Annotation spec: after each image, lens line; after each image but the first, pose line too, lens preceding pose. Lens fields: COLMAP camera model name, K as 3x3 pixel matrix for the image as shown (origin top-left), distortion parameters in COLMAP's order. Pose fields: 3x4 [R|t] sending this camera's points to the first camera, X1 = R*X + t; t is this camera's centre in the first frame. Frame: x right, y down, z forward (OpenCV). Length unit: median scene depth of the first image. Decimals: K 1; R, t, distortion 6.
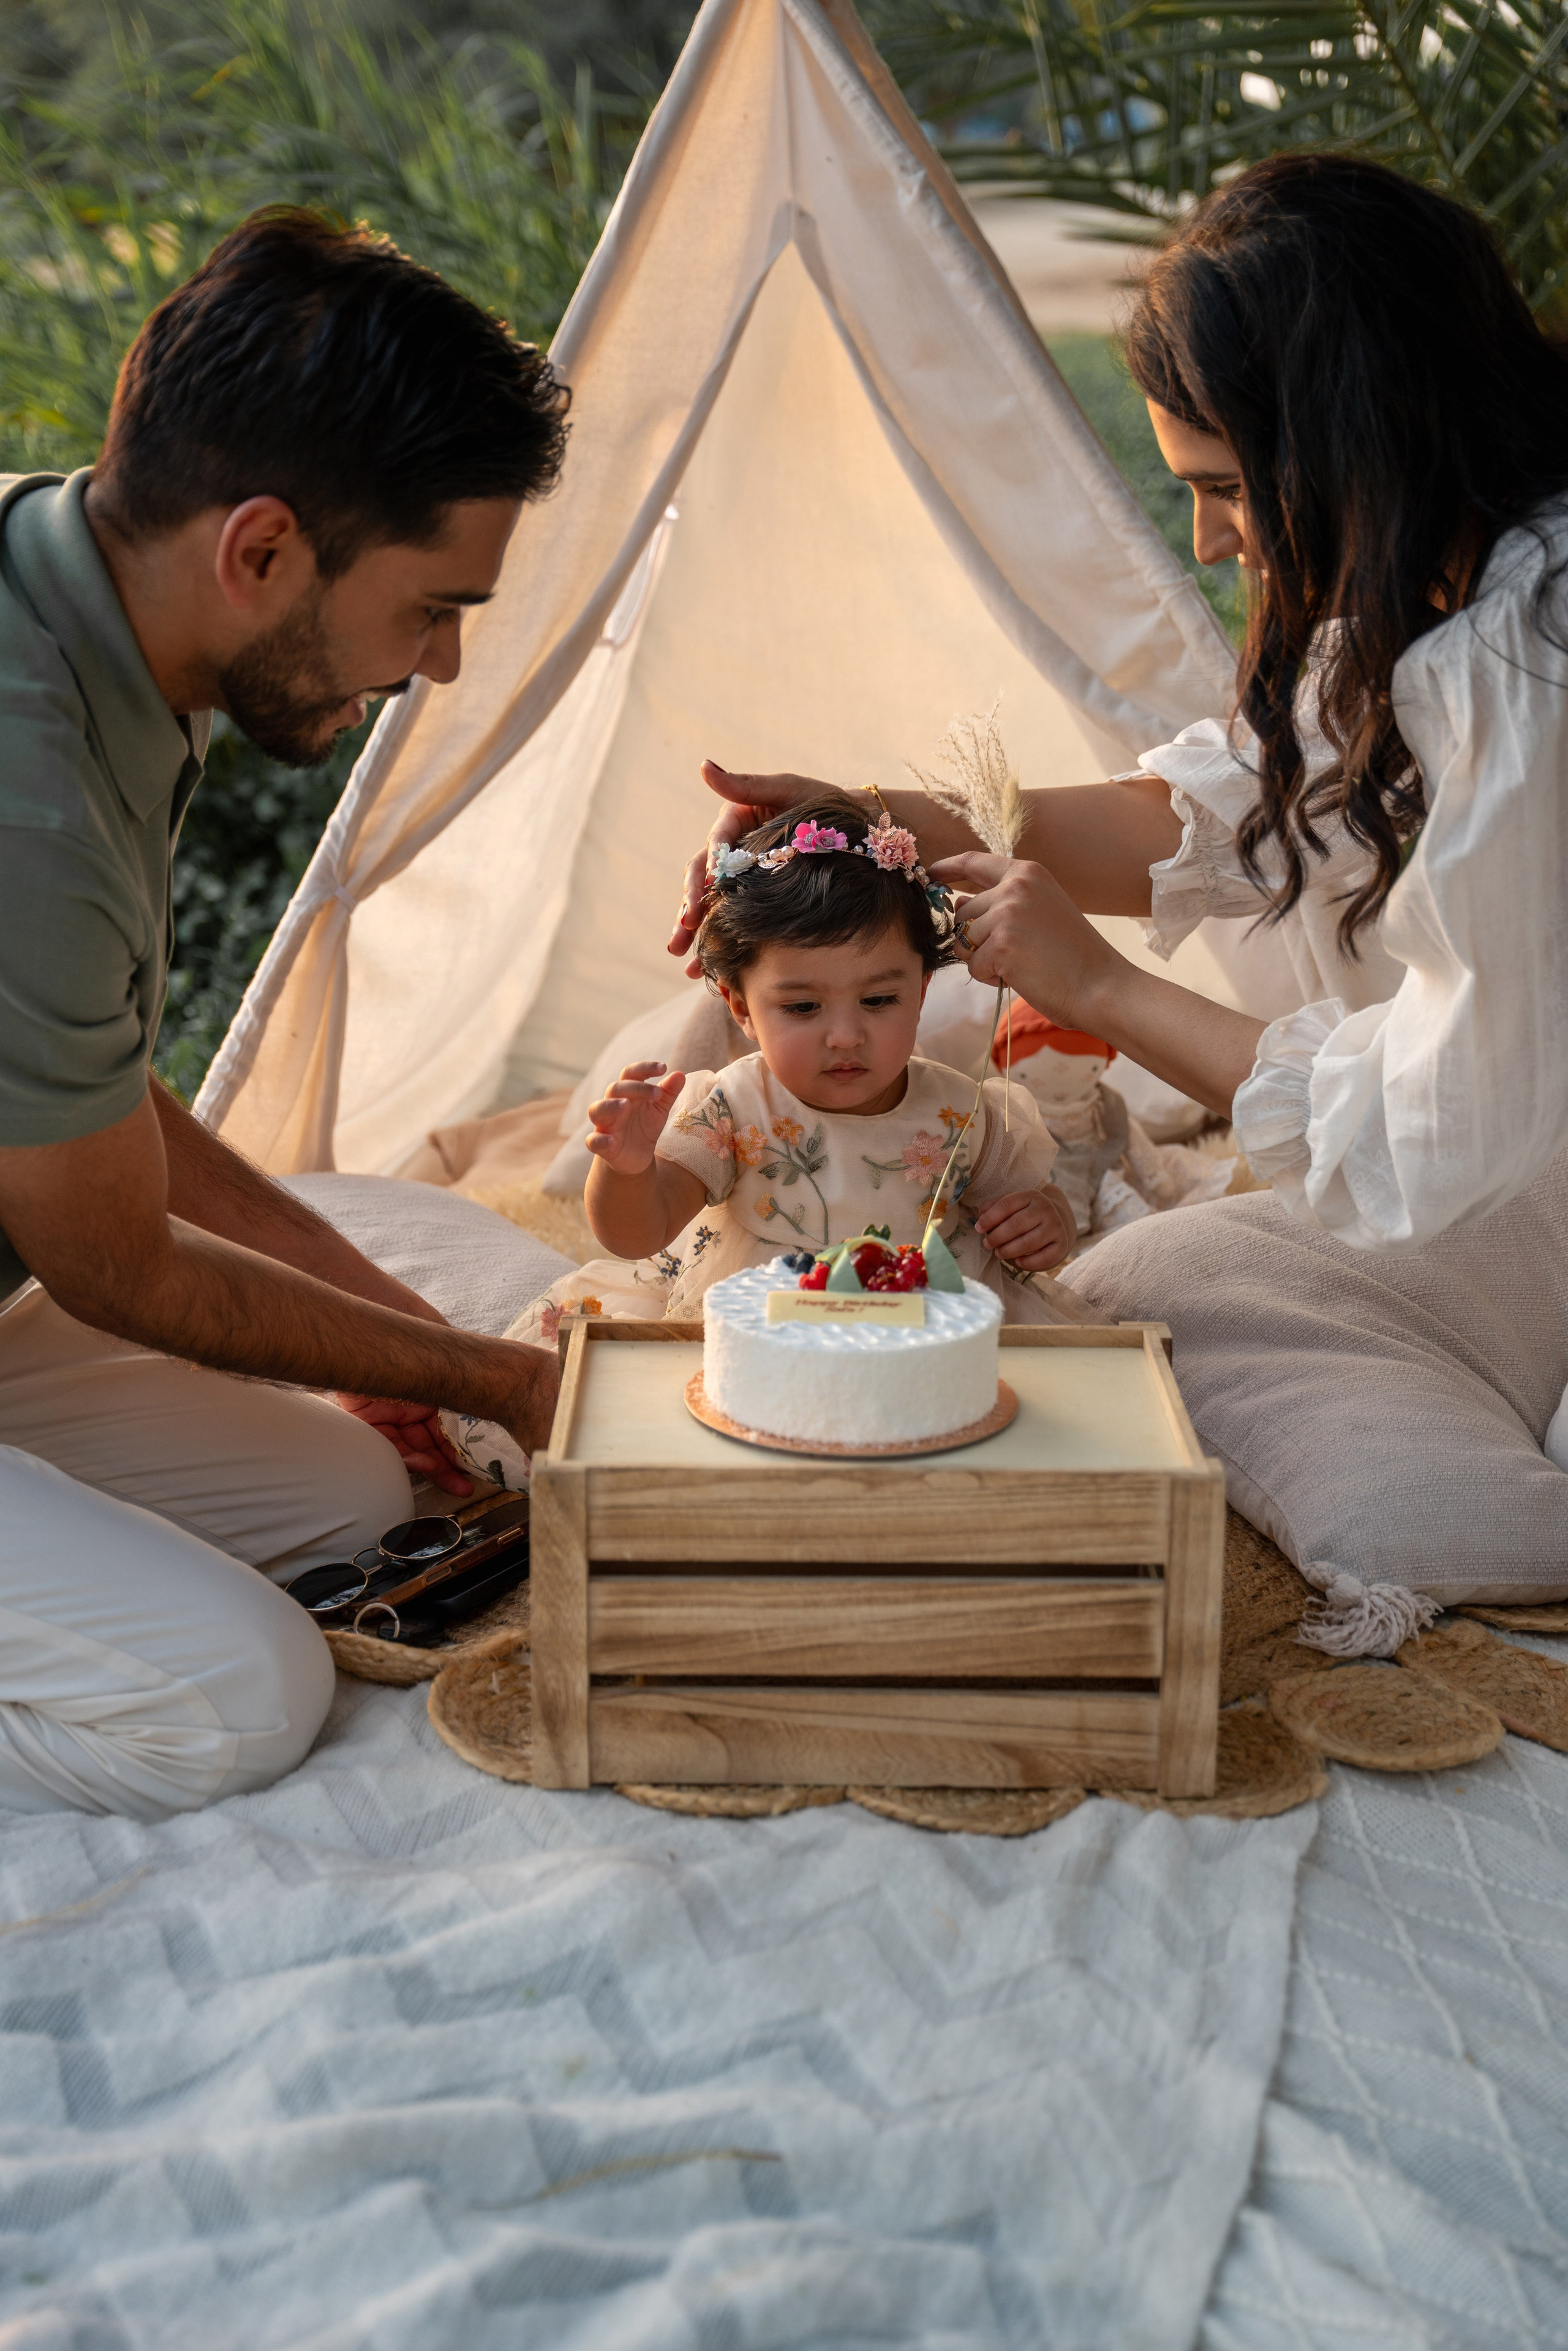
lens RADIAL K [[3284.5, 0, 784.6], [0, 3284.5, 1176.6], [0, 0, 1]] dist [0.133116, 0.000000]
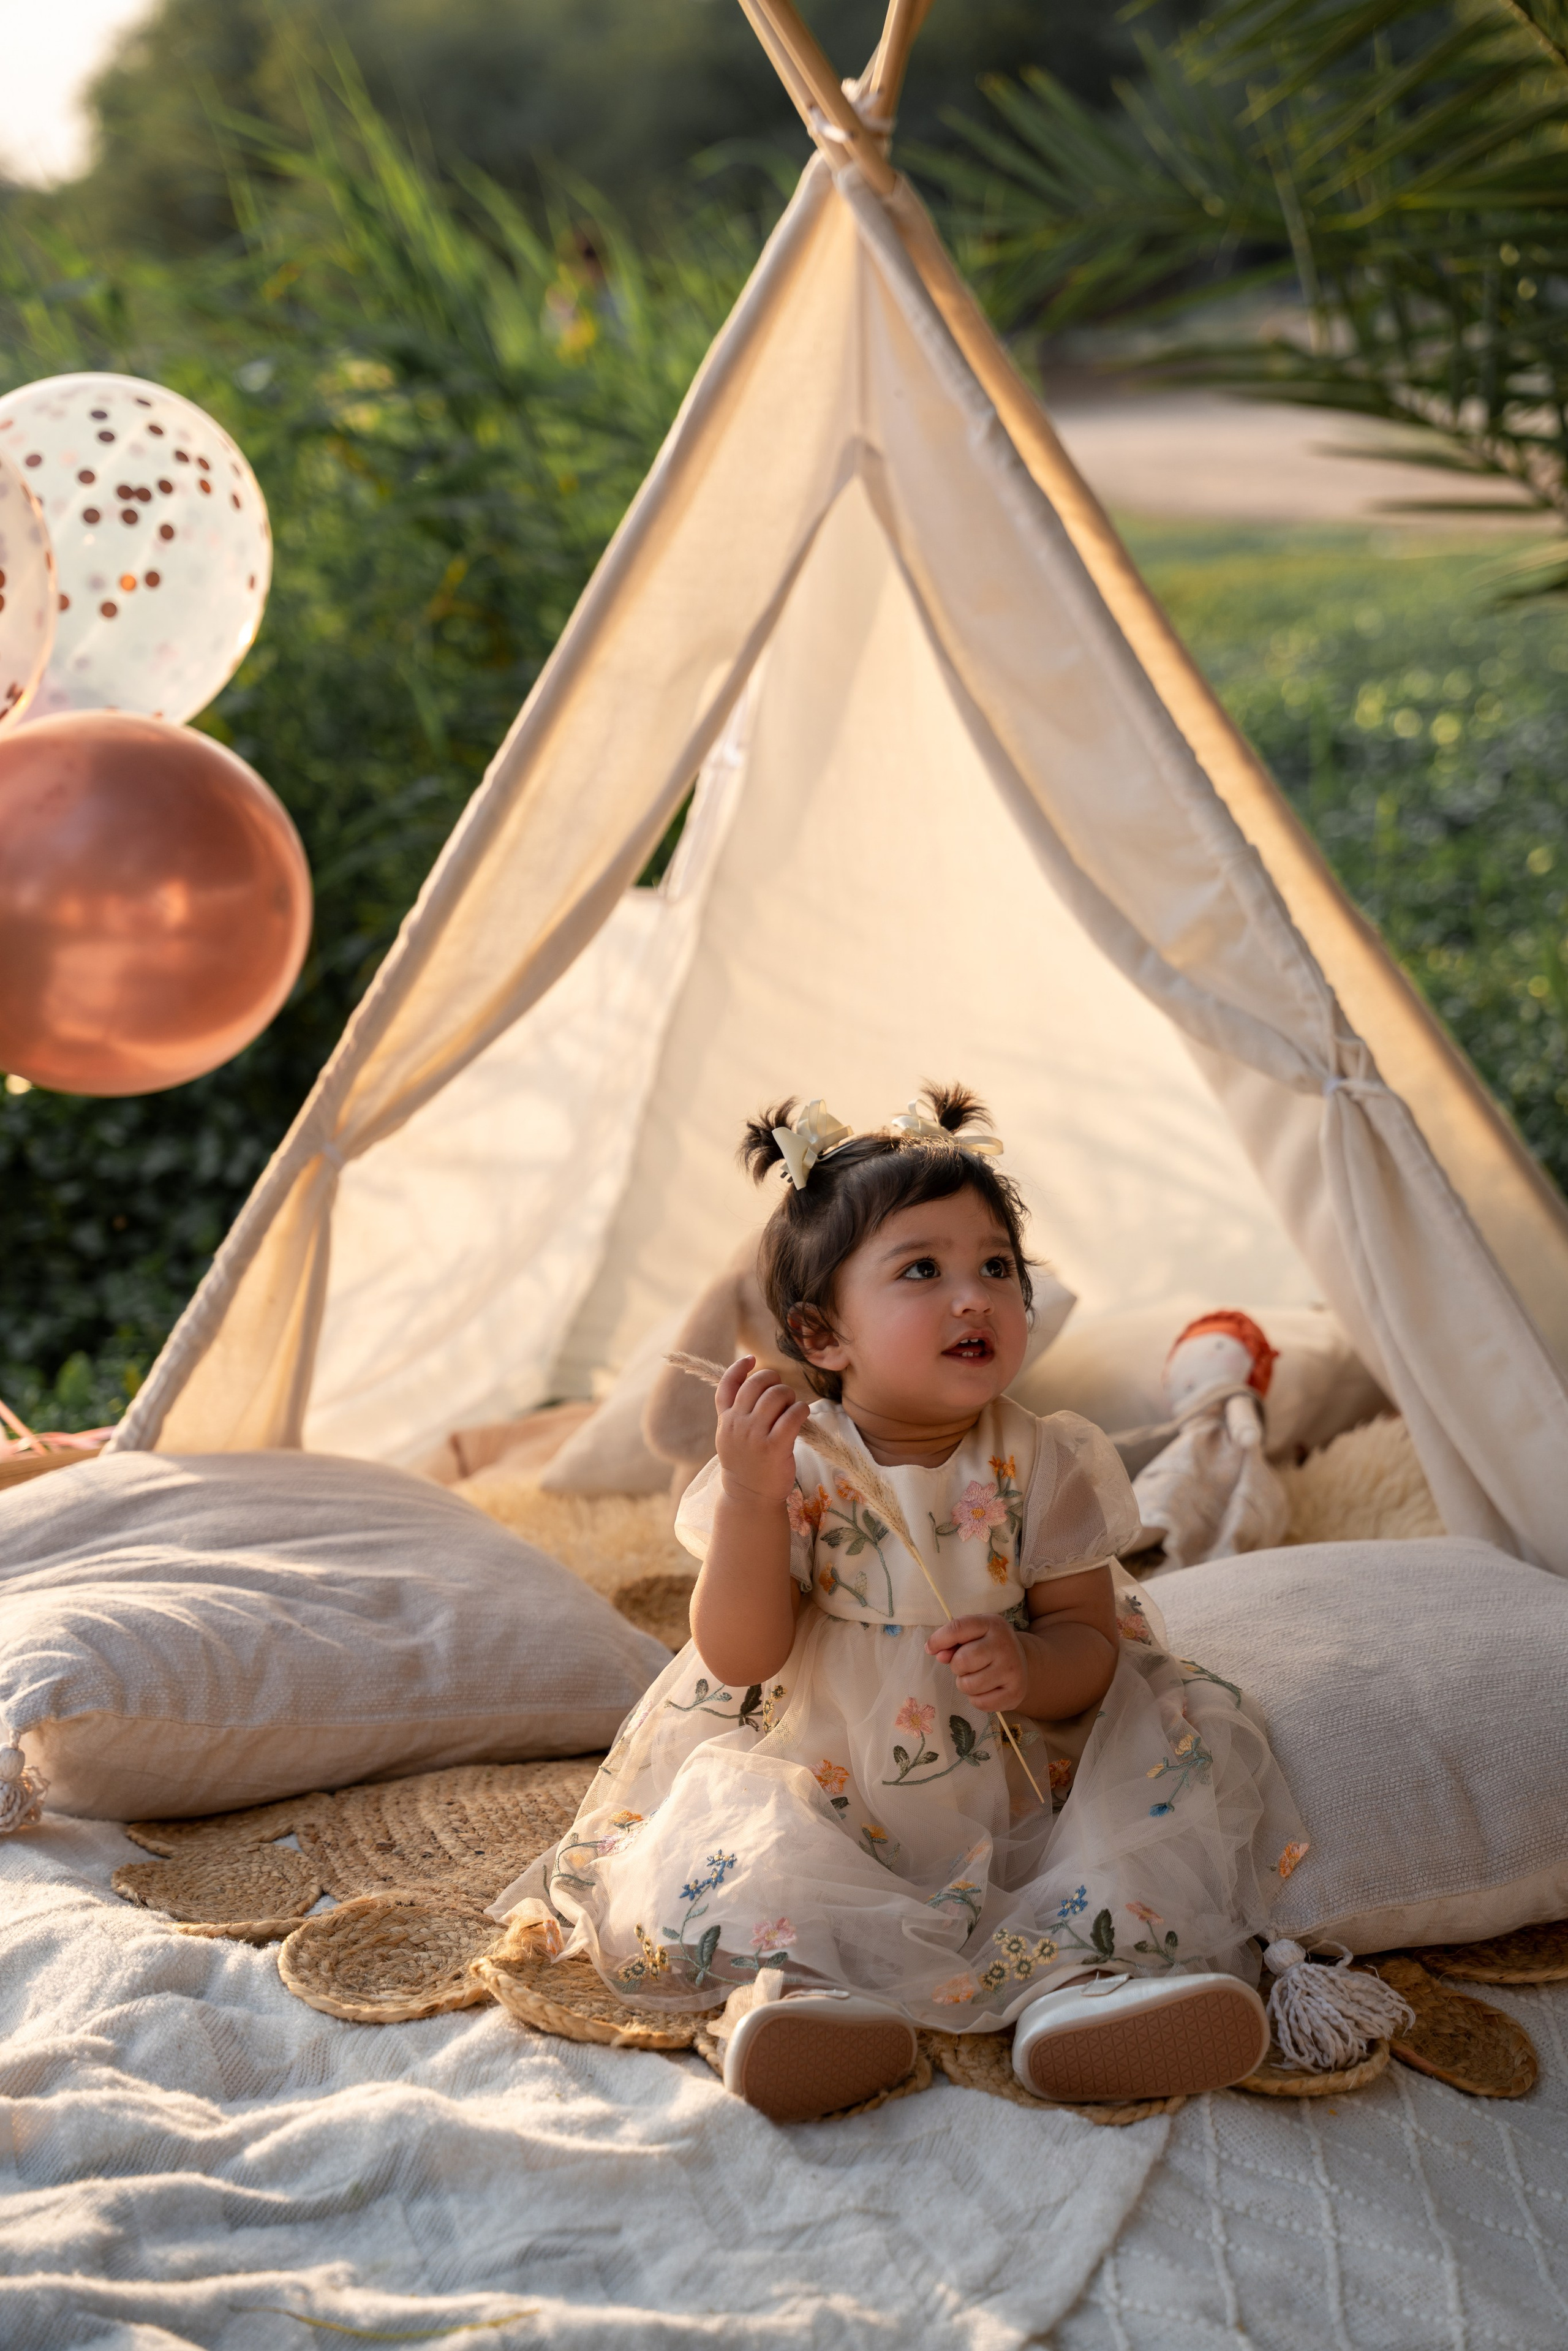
lens RADIAL K [[4499.7, 0, 788.9], [0, 4499.7, 1161.0], [0, 0, 1]] dist [0.309515, 0.000000]
pose [[0.995107, 0.040945, -0.089925, 0.154443], [-0.050247, 0.993333, -0.103749, 0.060885], [0.085077, 0.107760, 0.990530, -0.352706]]
